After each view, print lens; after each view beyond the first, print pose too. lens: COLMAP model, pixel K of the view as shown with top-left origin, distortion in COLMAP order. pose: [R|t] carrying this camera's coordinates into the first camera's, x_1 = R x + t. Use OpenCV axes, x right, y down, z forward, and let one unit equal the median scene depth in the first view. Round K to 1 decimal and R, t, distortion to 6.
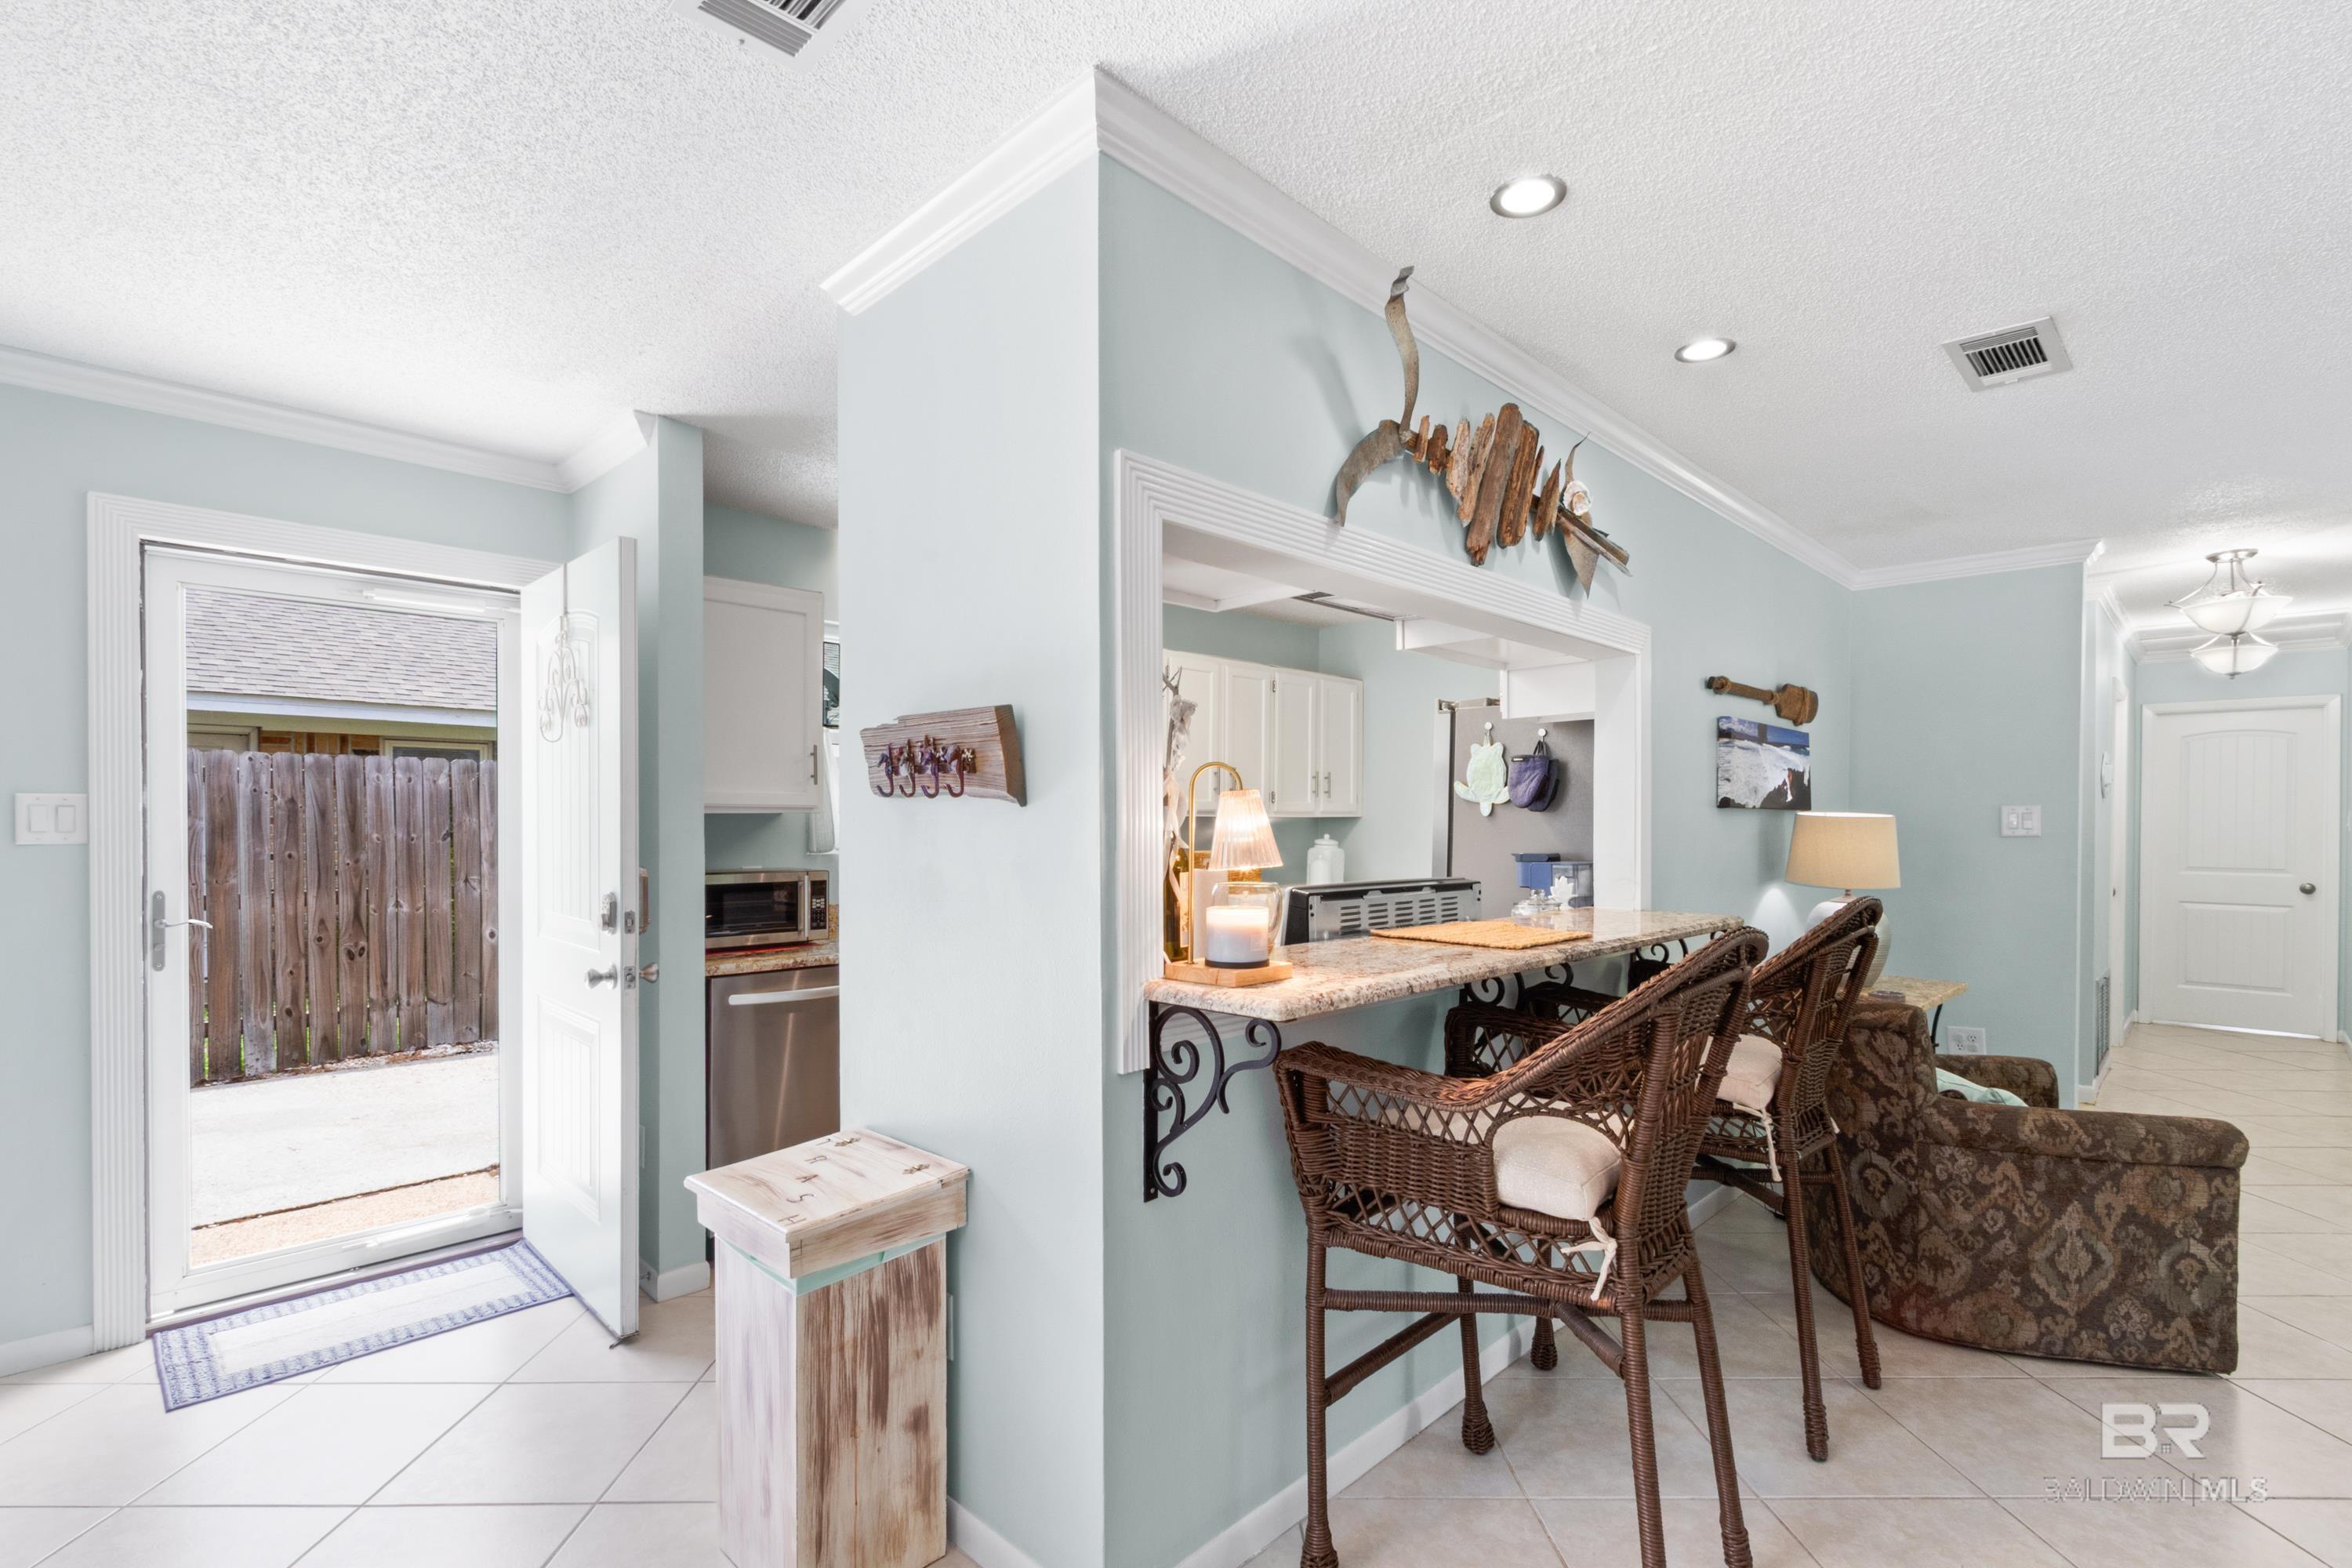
lens RADIAL K [[1080.4, 0, 1172.2], [0, 1080.4, 829.3], [0, 0, 1]] dist [0.003290, 0.000272]
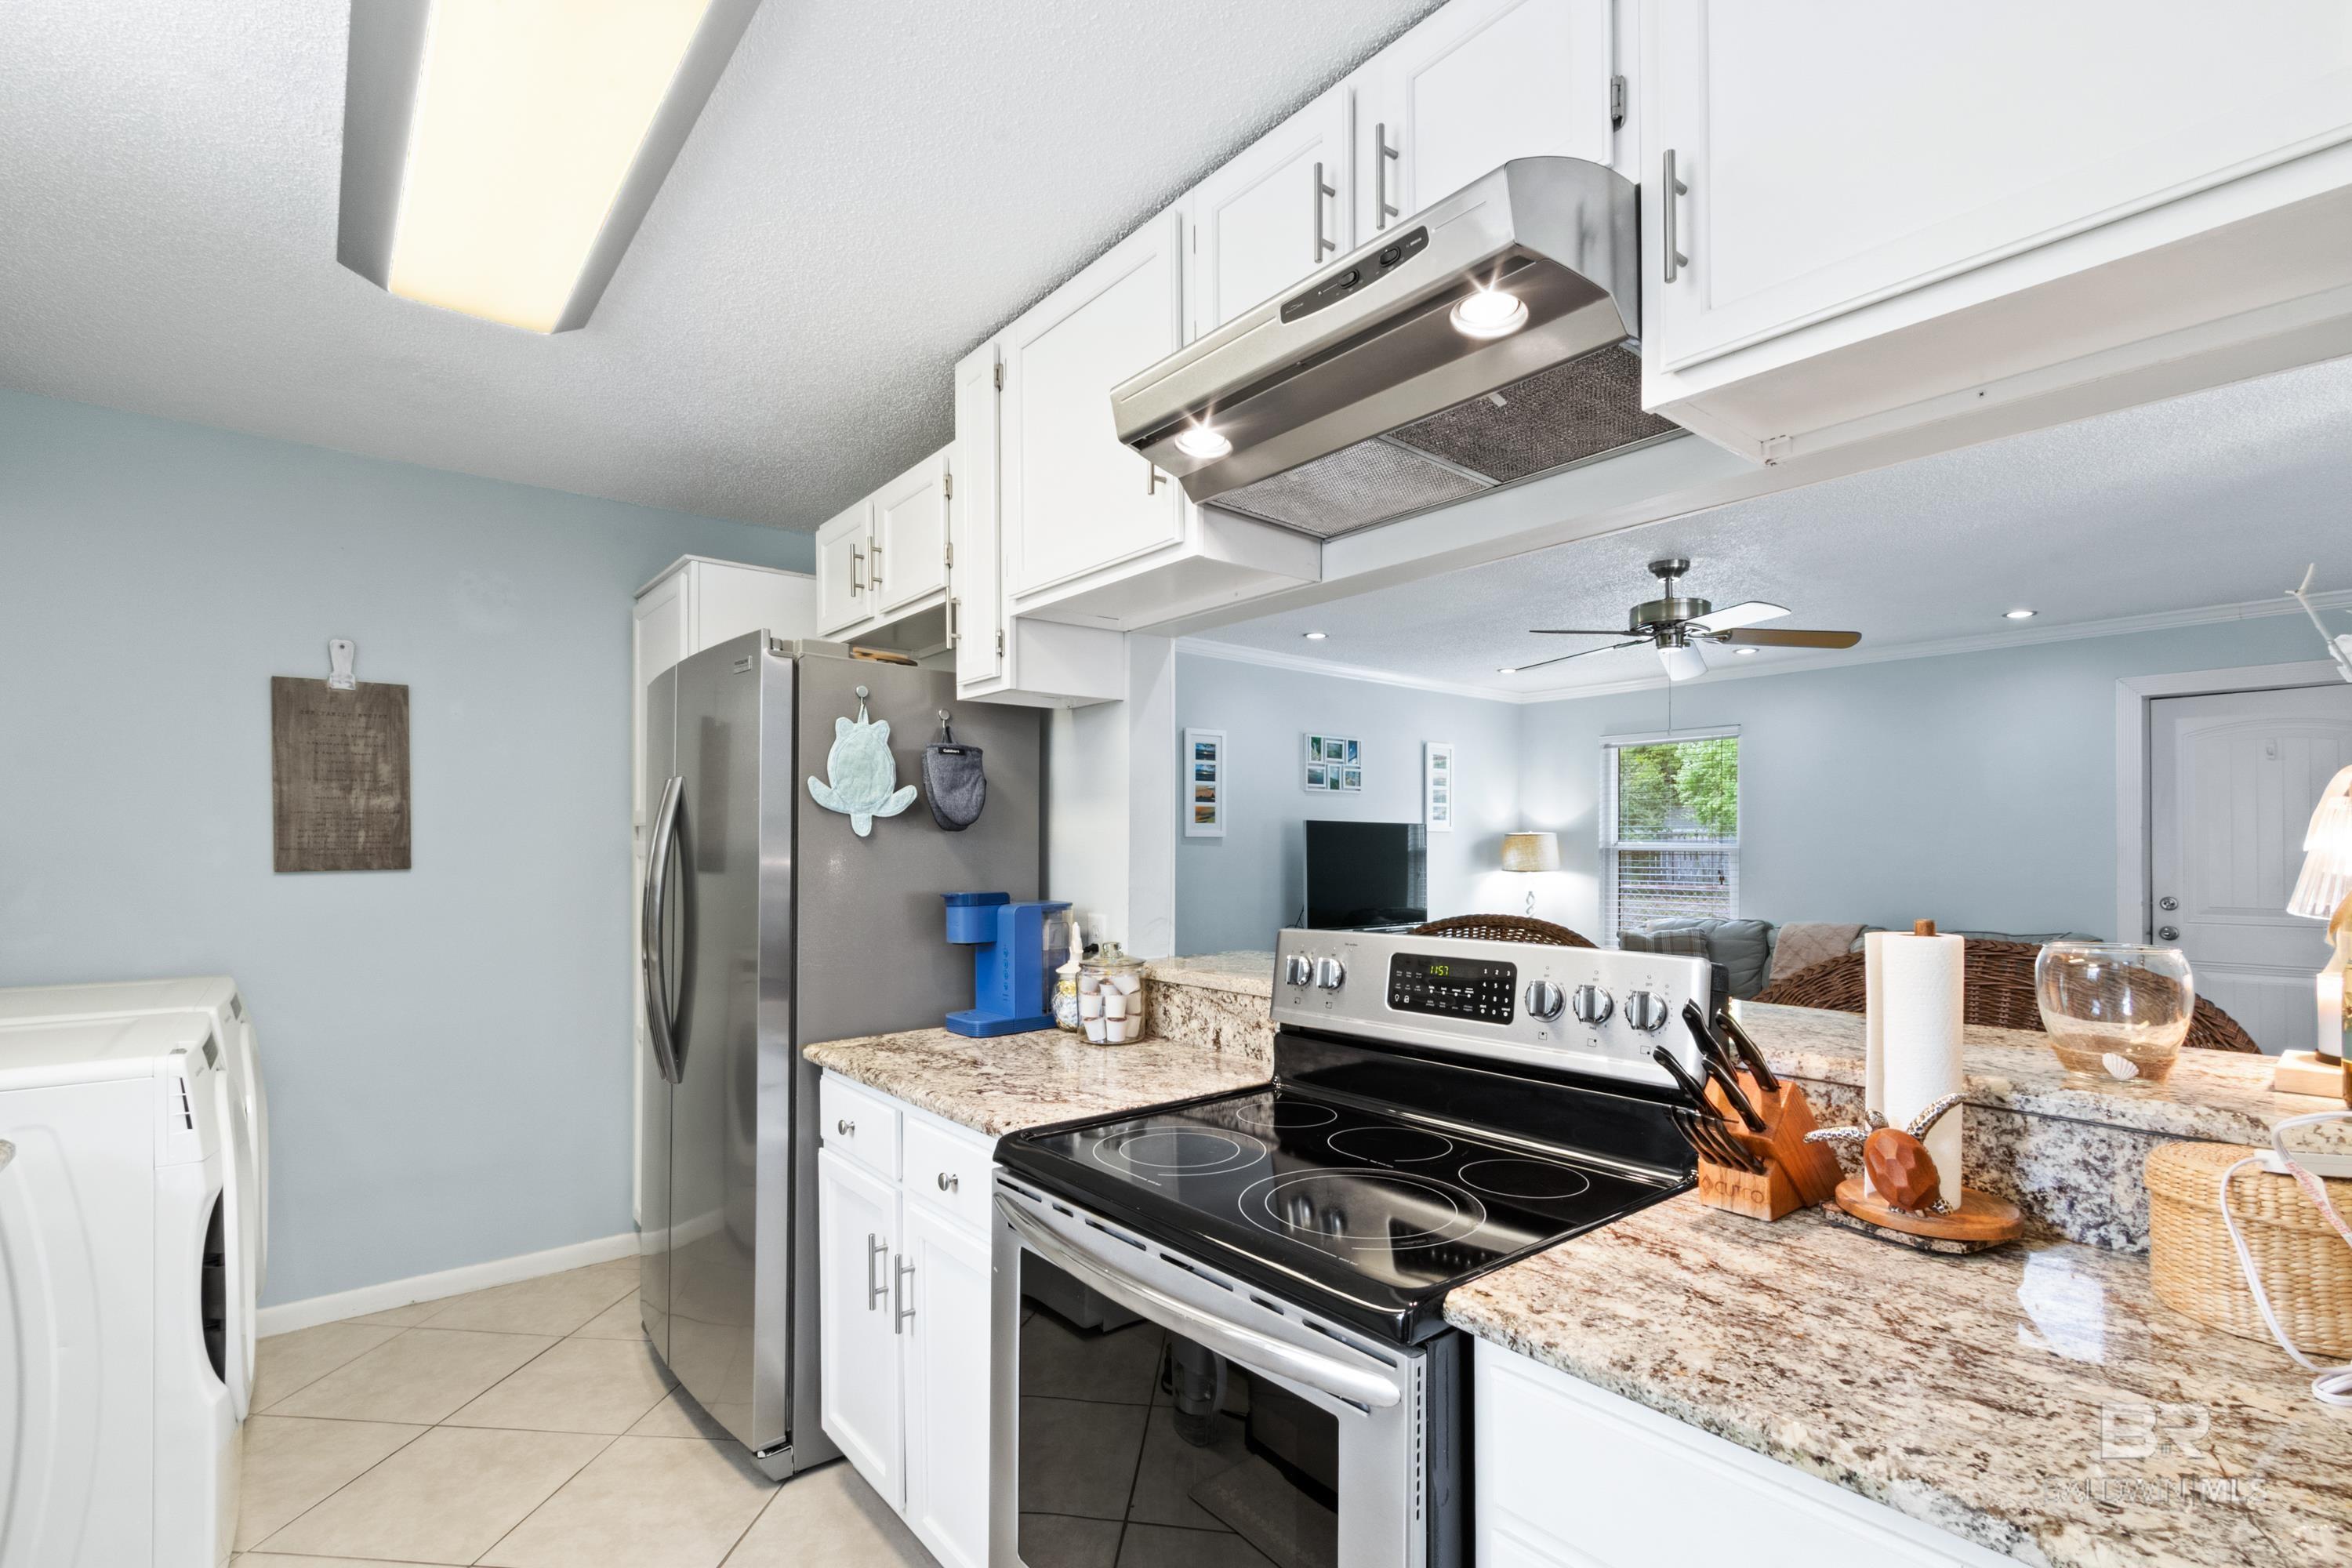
lens RADIAL K [[1076.8, 0, 1172.5], [0, 1076.8, 848.8], [0, 0, 1]] dist [0.004391, 0.000410]
pose [[0.103341, 0.000091, 0.994646, -0.440329], [0.006391, 0.999979, -0.000755, -0.005082], [-0.994625, 0.006435, 0.103338, 1.101513]]
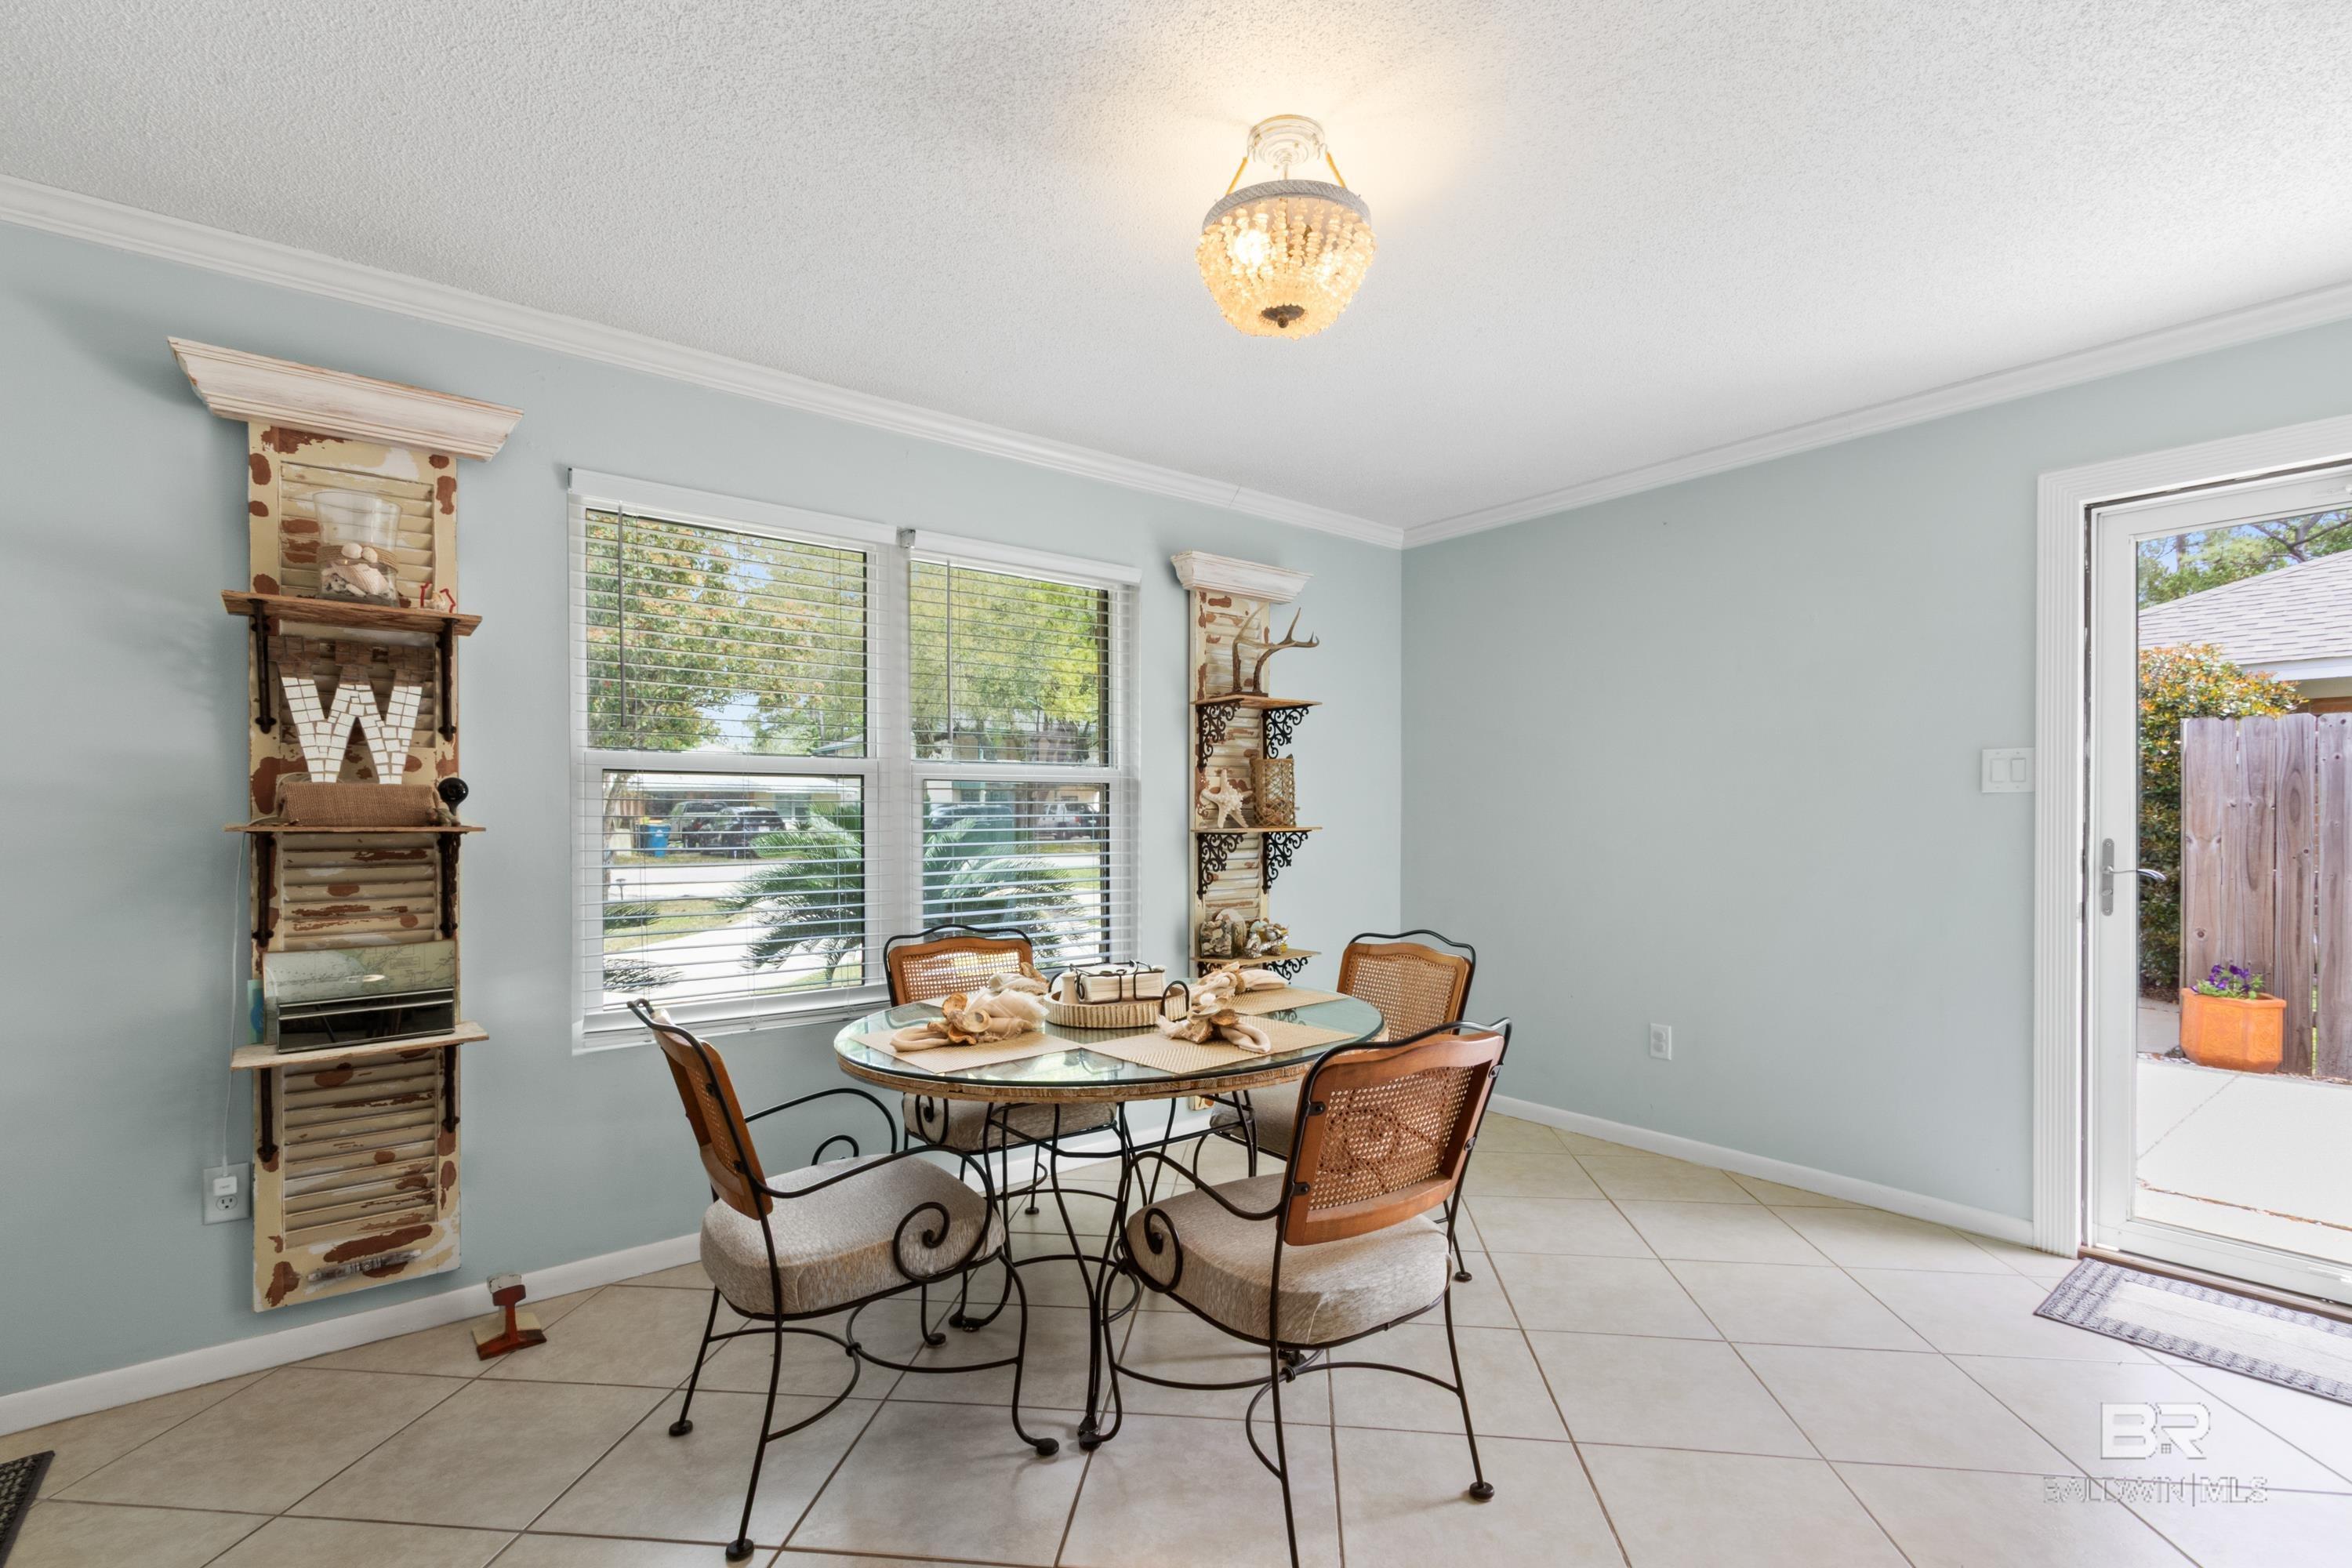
lens RADIAL K [[1080.4, 0, 1172.2], [0, 1080.4, 829.3], [0, 0, 1]] dist [0.003290, 0.000272]
pose [[-0.113535, 0.010656, -0.993477, 0.216610], [-0.006960, 0.999909, 0.011520, 0.045965], [0.993510, 0.008222, -0.113450, 0.249711]]
